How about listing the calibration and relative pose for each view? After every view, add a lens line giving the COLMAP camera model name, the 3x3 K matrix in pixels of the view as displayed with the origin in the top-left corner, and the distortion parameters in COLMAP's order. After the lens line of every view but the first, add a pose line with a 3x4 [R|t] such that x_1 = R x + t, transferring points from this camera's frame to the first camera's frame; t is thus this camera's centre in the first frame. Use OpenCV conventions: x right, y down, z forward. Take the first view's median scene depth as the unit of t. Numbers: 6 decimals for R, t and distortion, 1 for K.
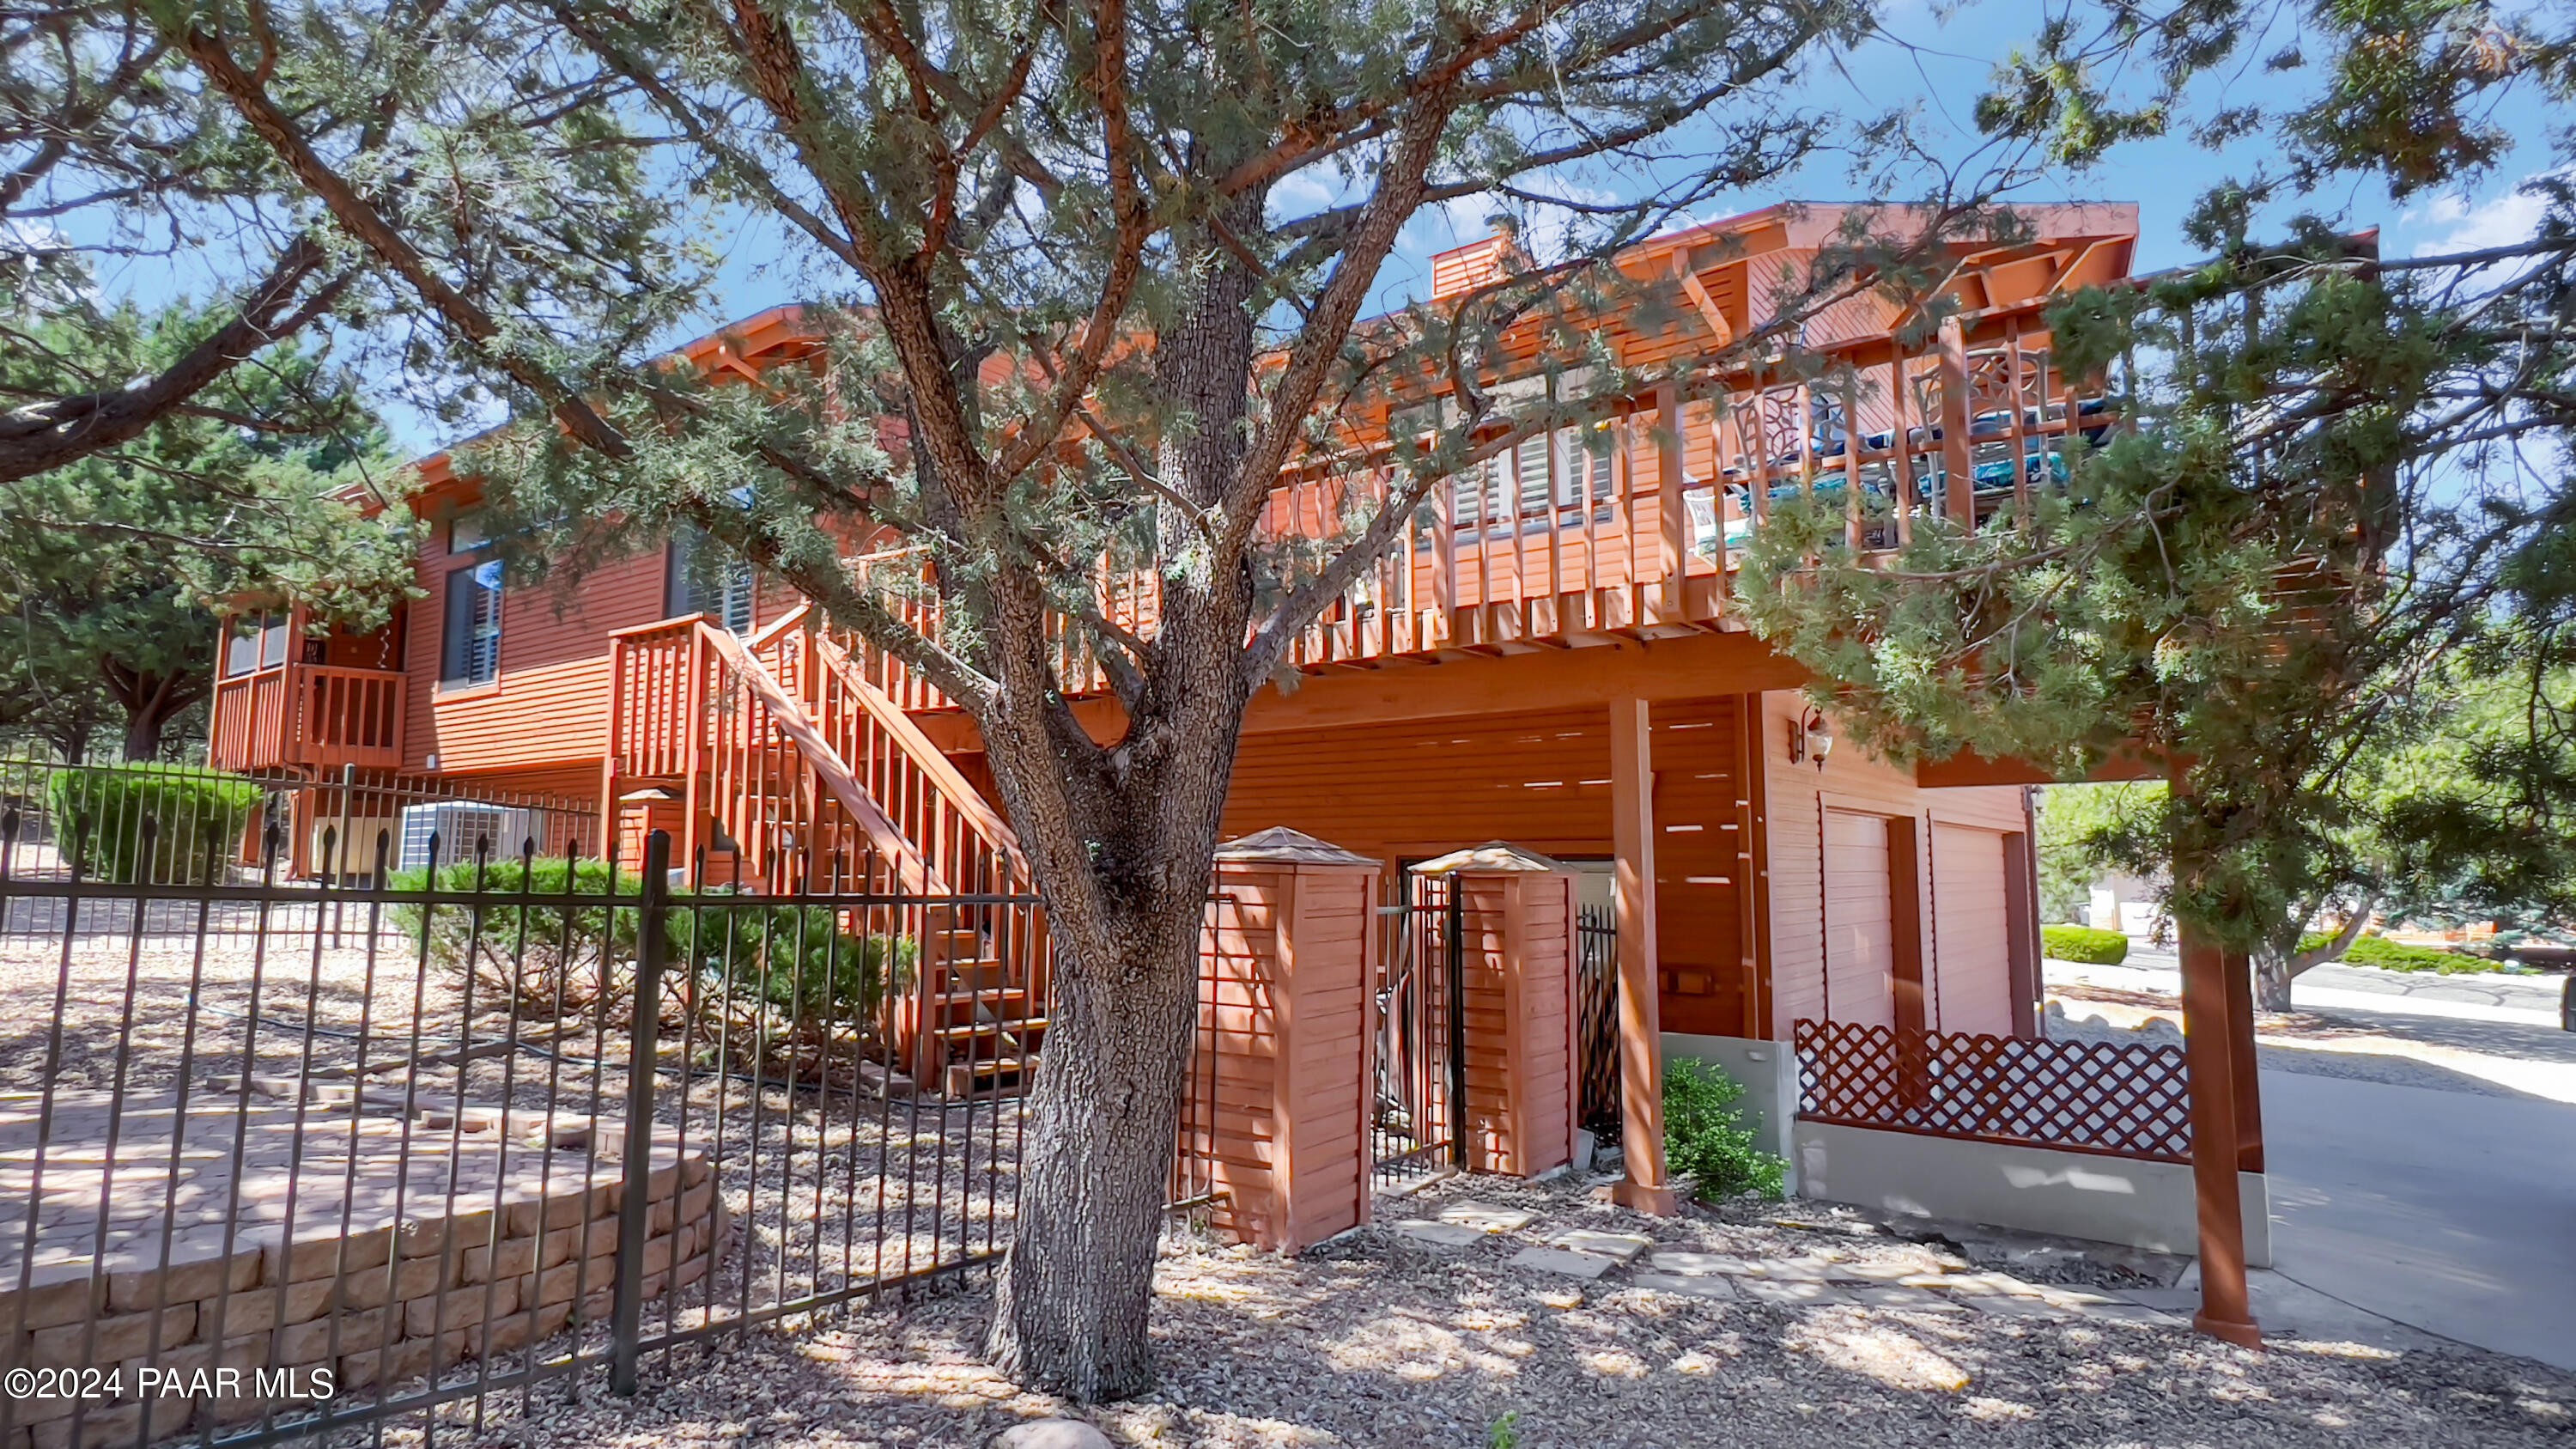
lens RADIAL K [[1382.8, 0, 1286.1], [0, 1382.8, 724.8], [0, 0, 1]] dist [0.001857, -0.000341]
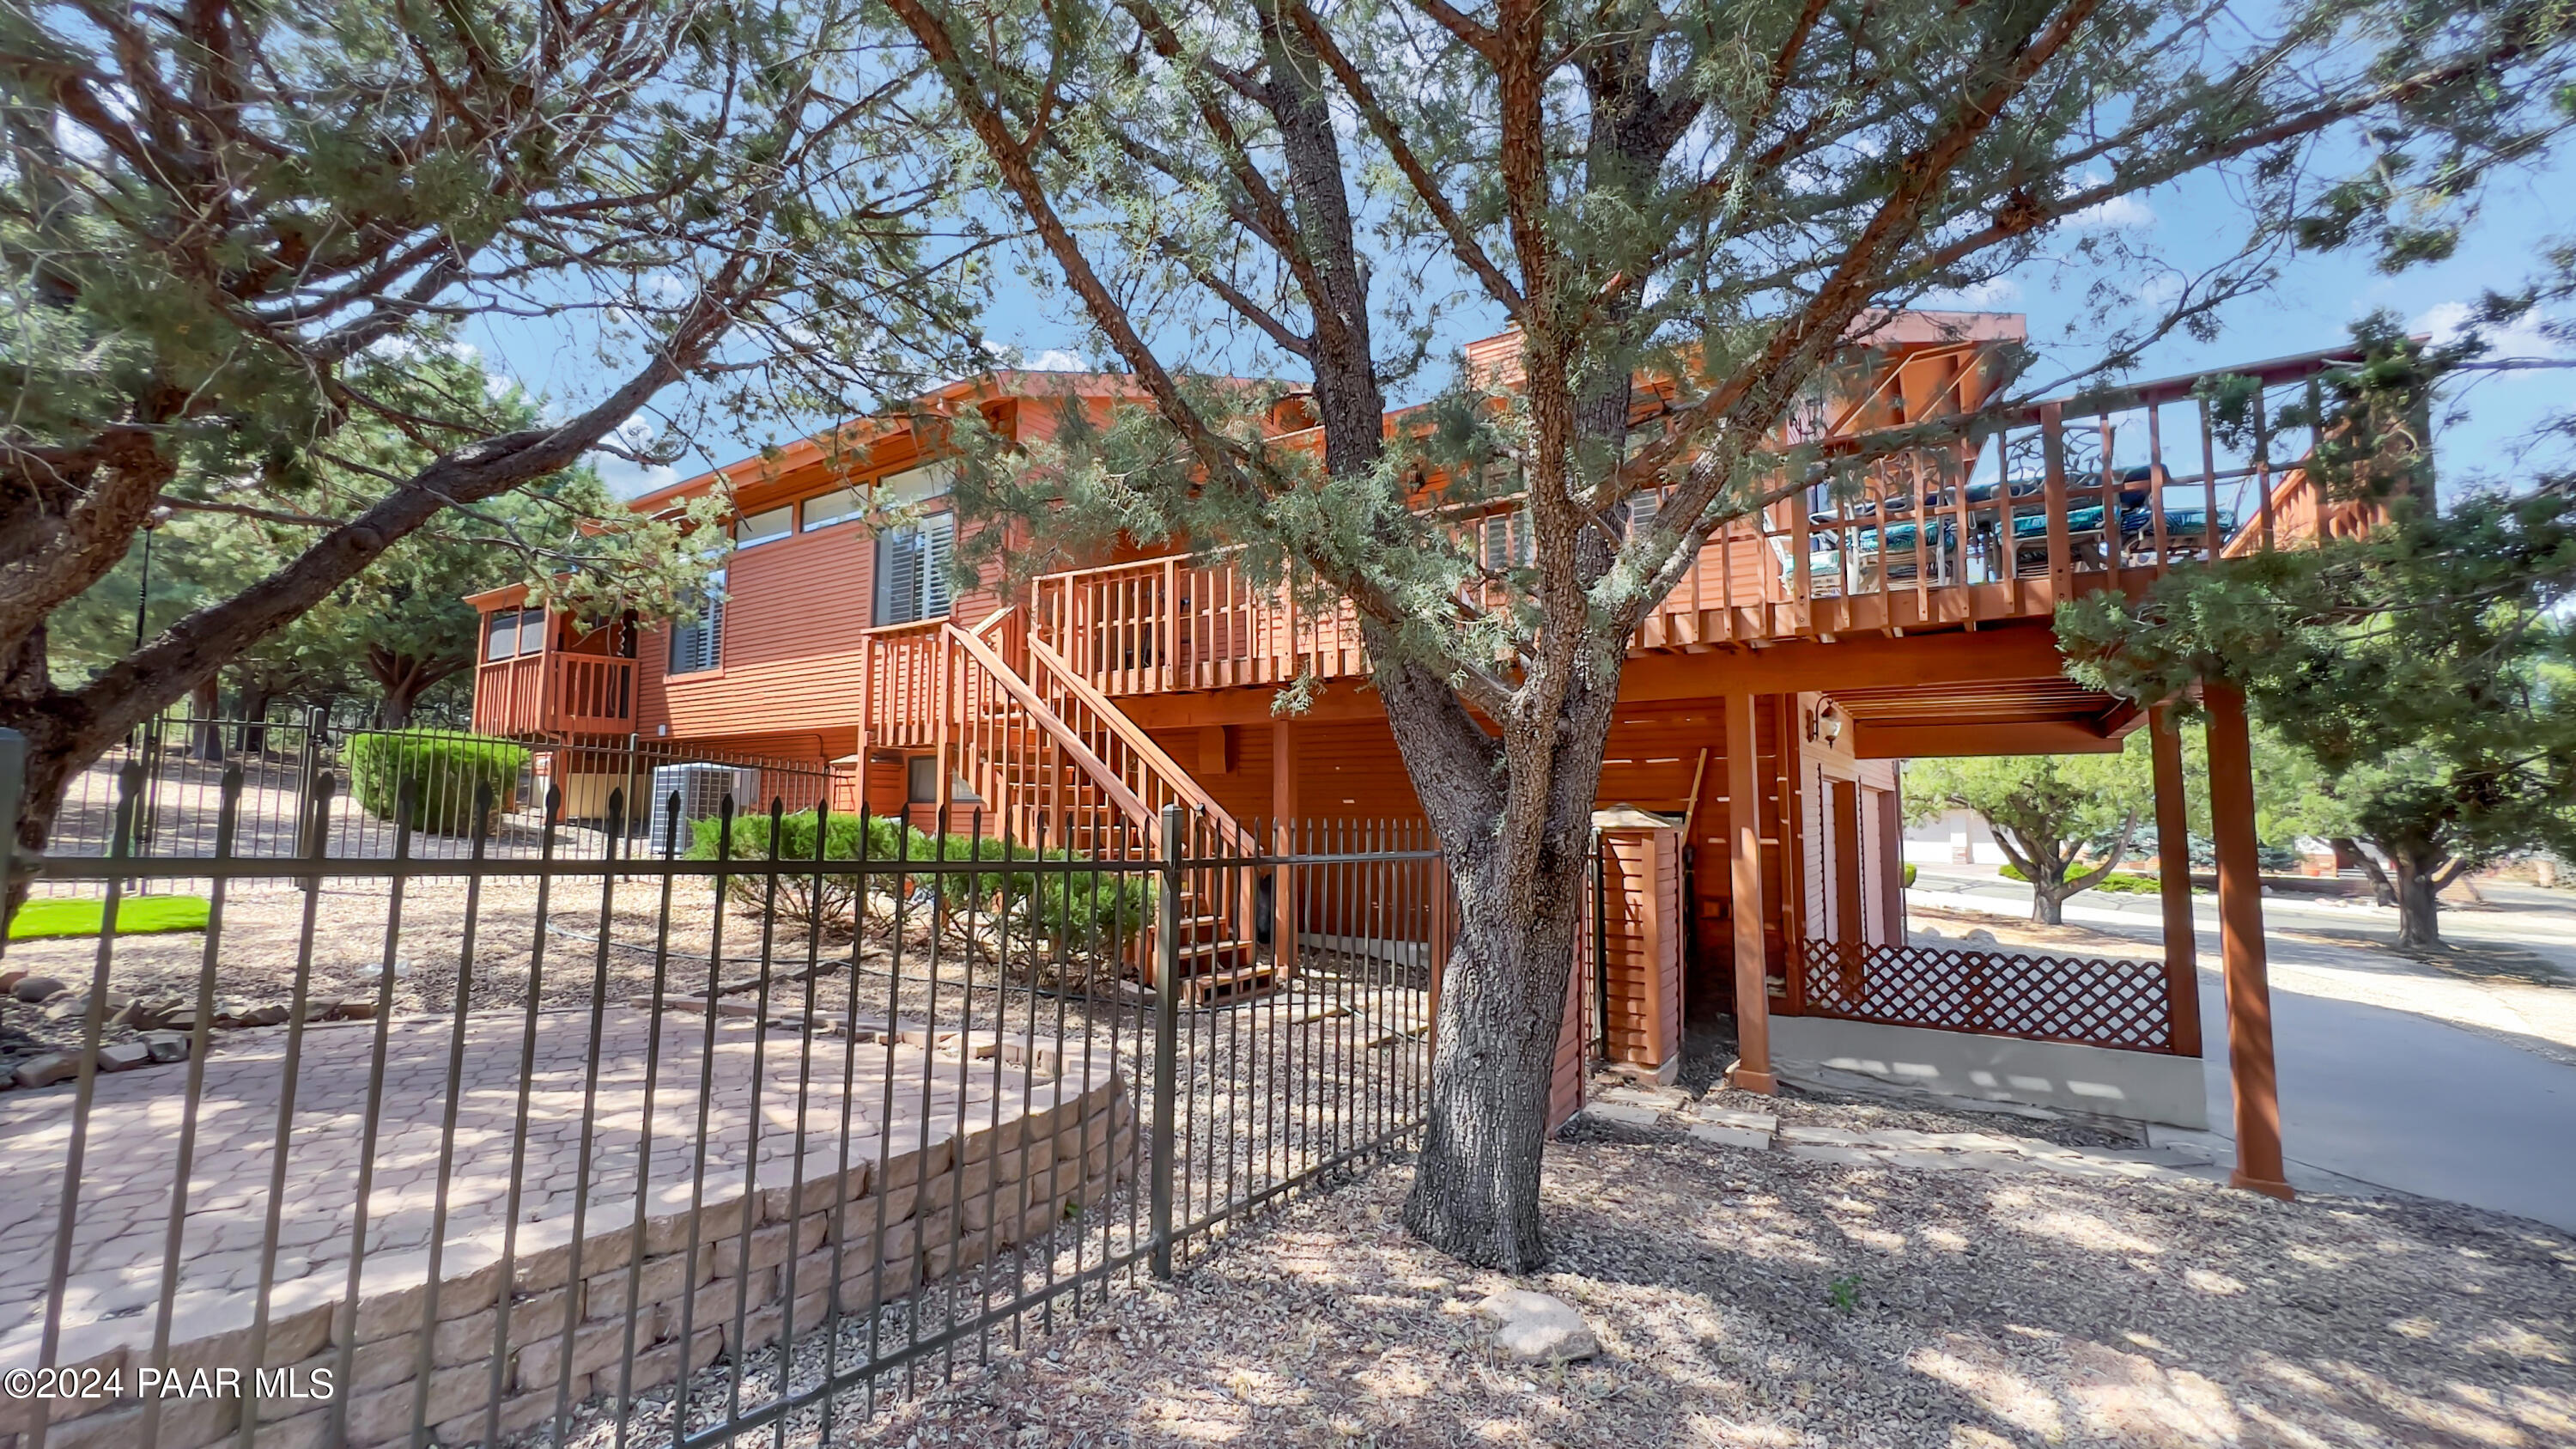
lens RADIAL K [[1049.1, 0, 1289.7], [0, 1049.1, 713.2], [0, 0, 1]] dist [-0.000711, 0.000107]
pose [[0.998832, 0.007326, 0.047754, -0.157979], [-0.007828, 0.999916, 0.010322, -0.005196], [-0.047674, -0.010684, 0.998806, 0.037012]]
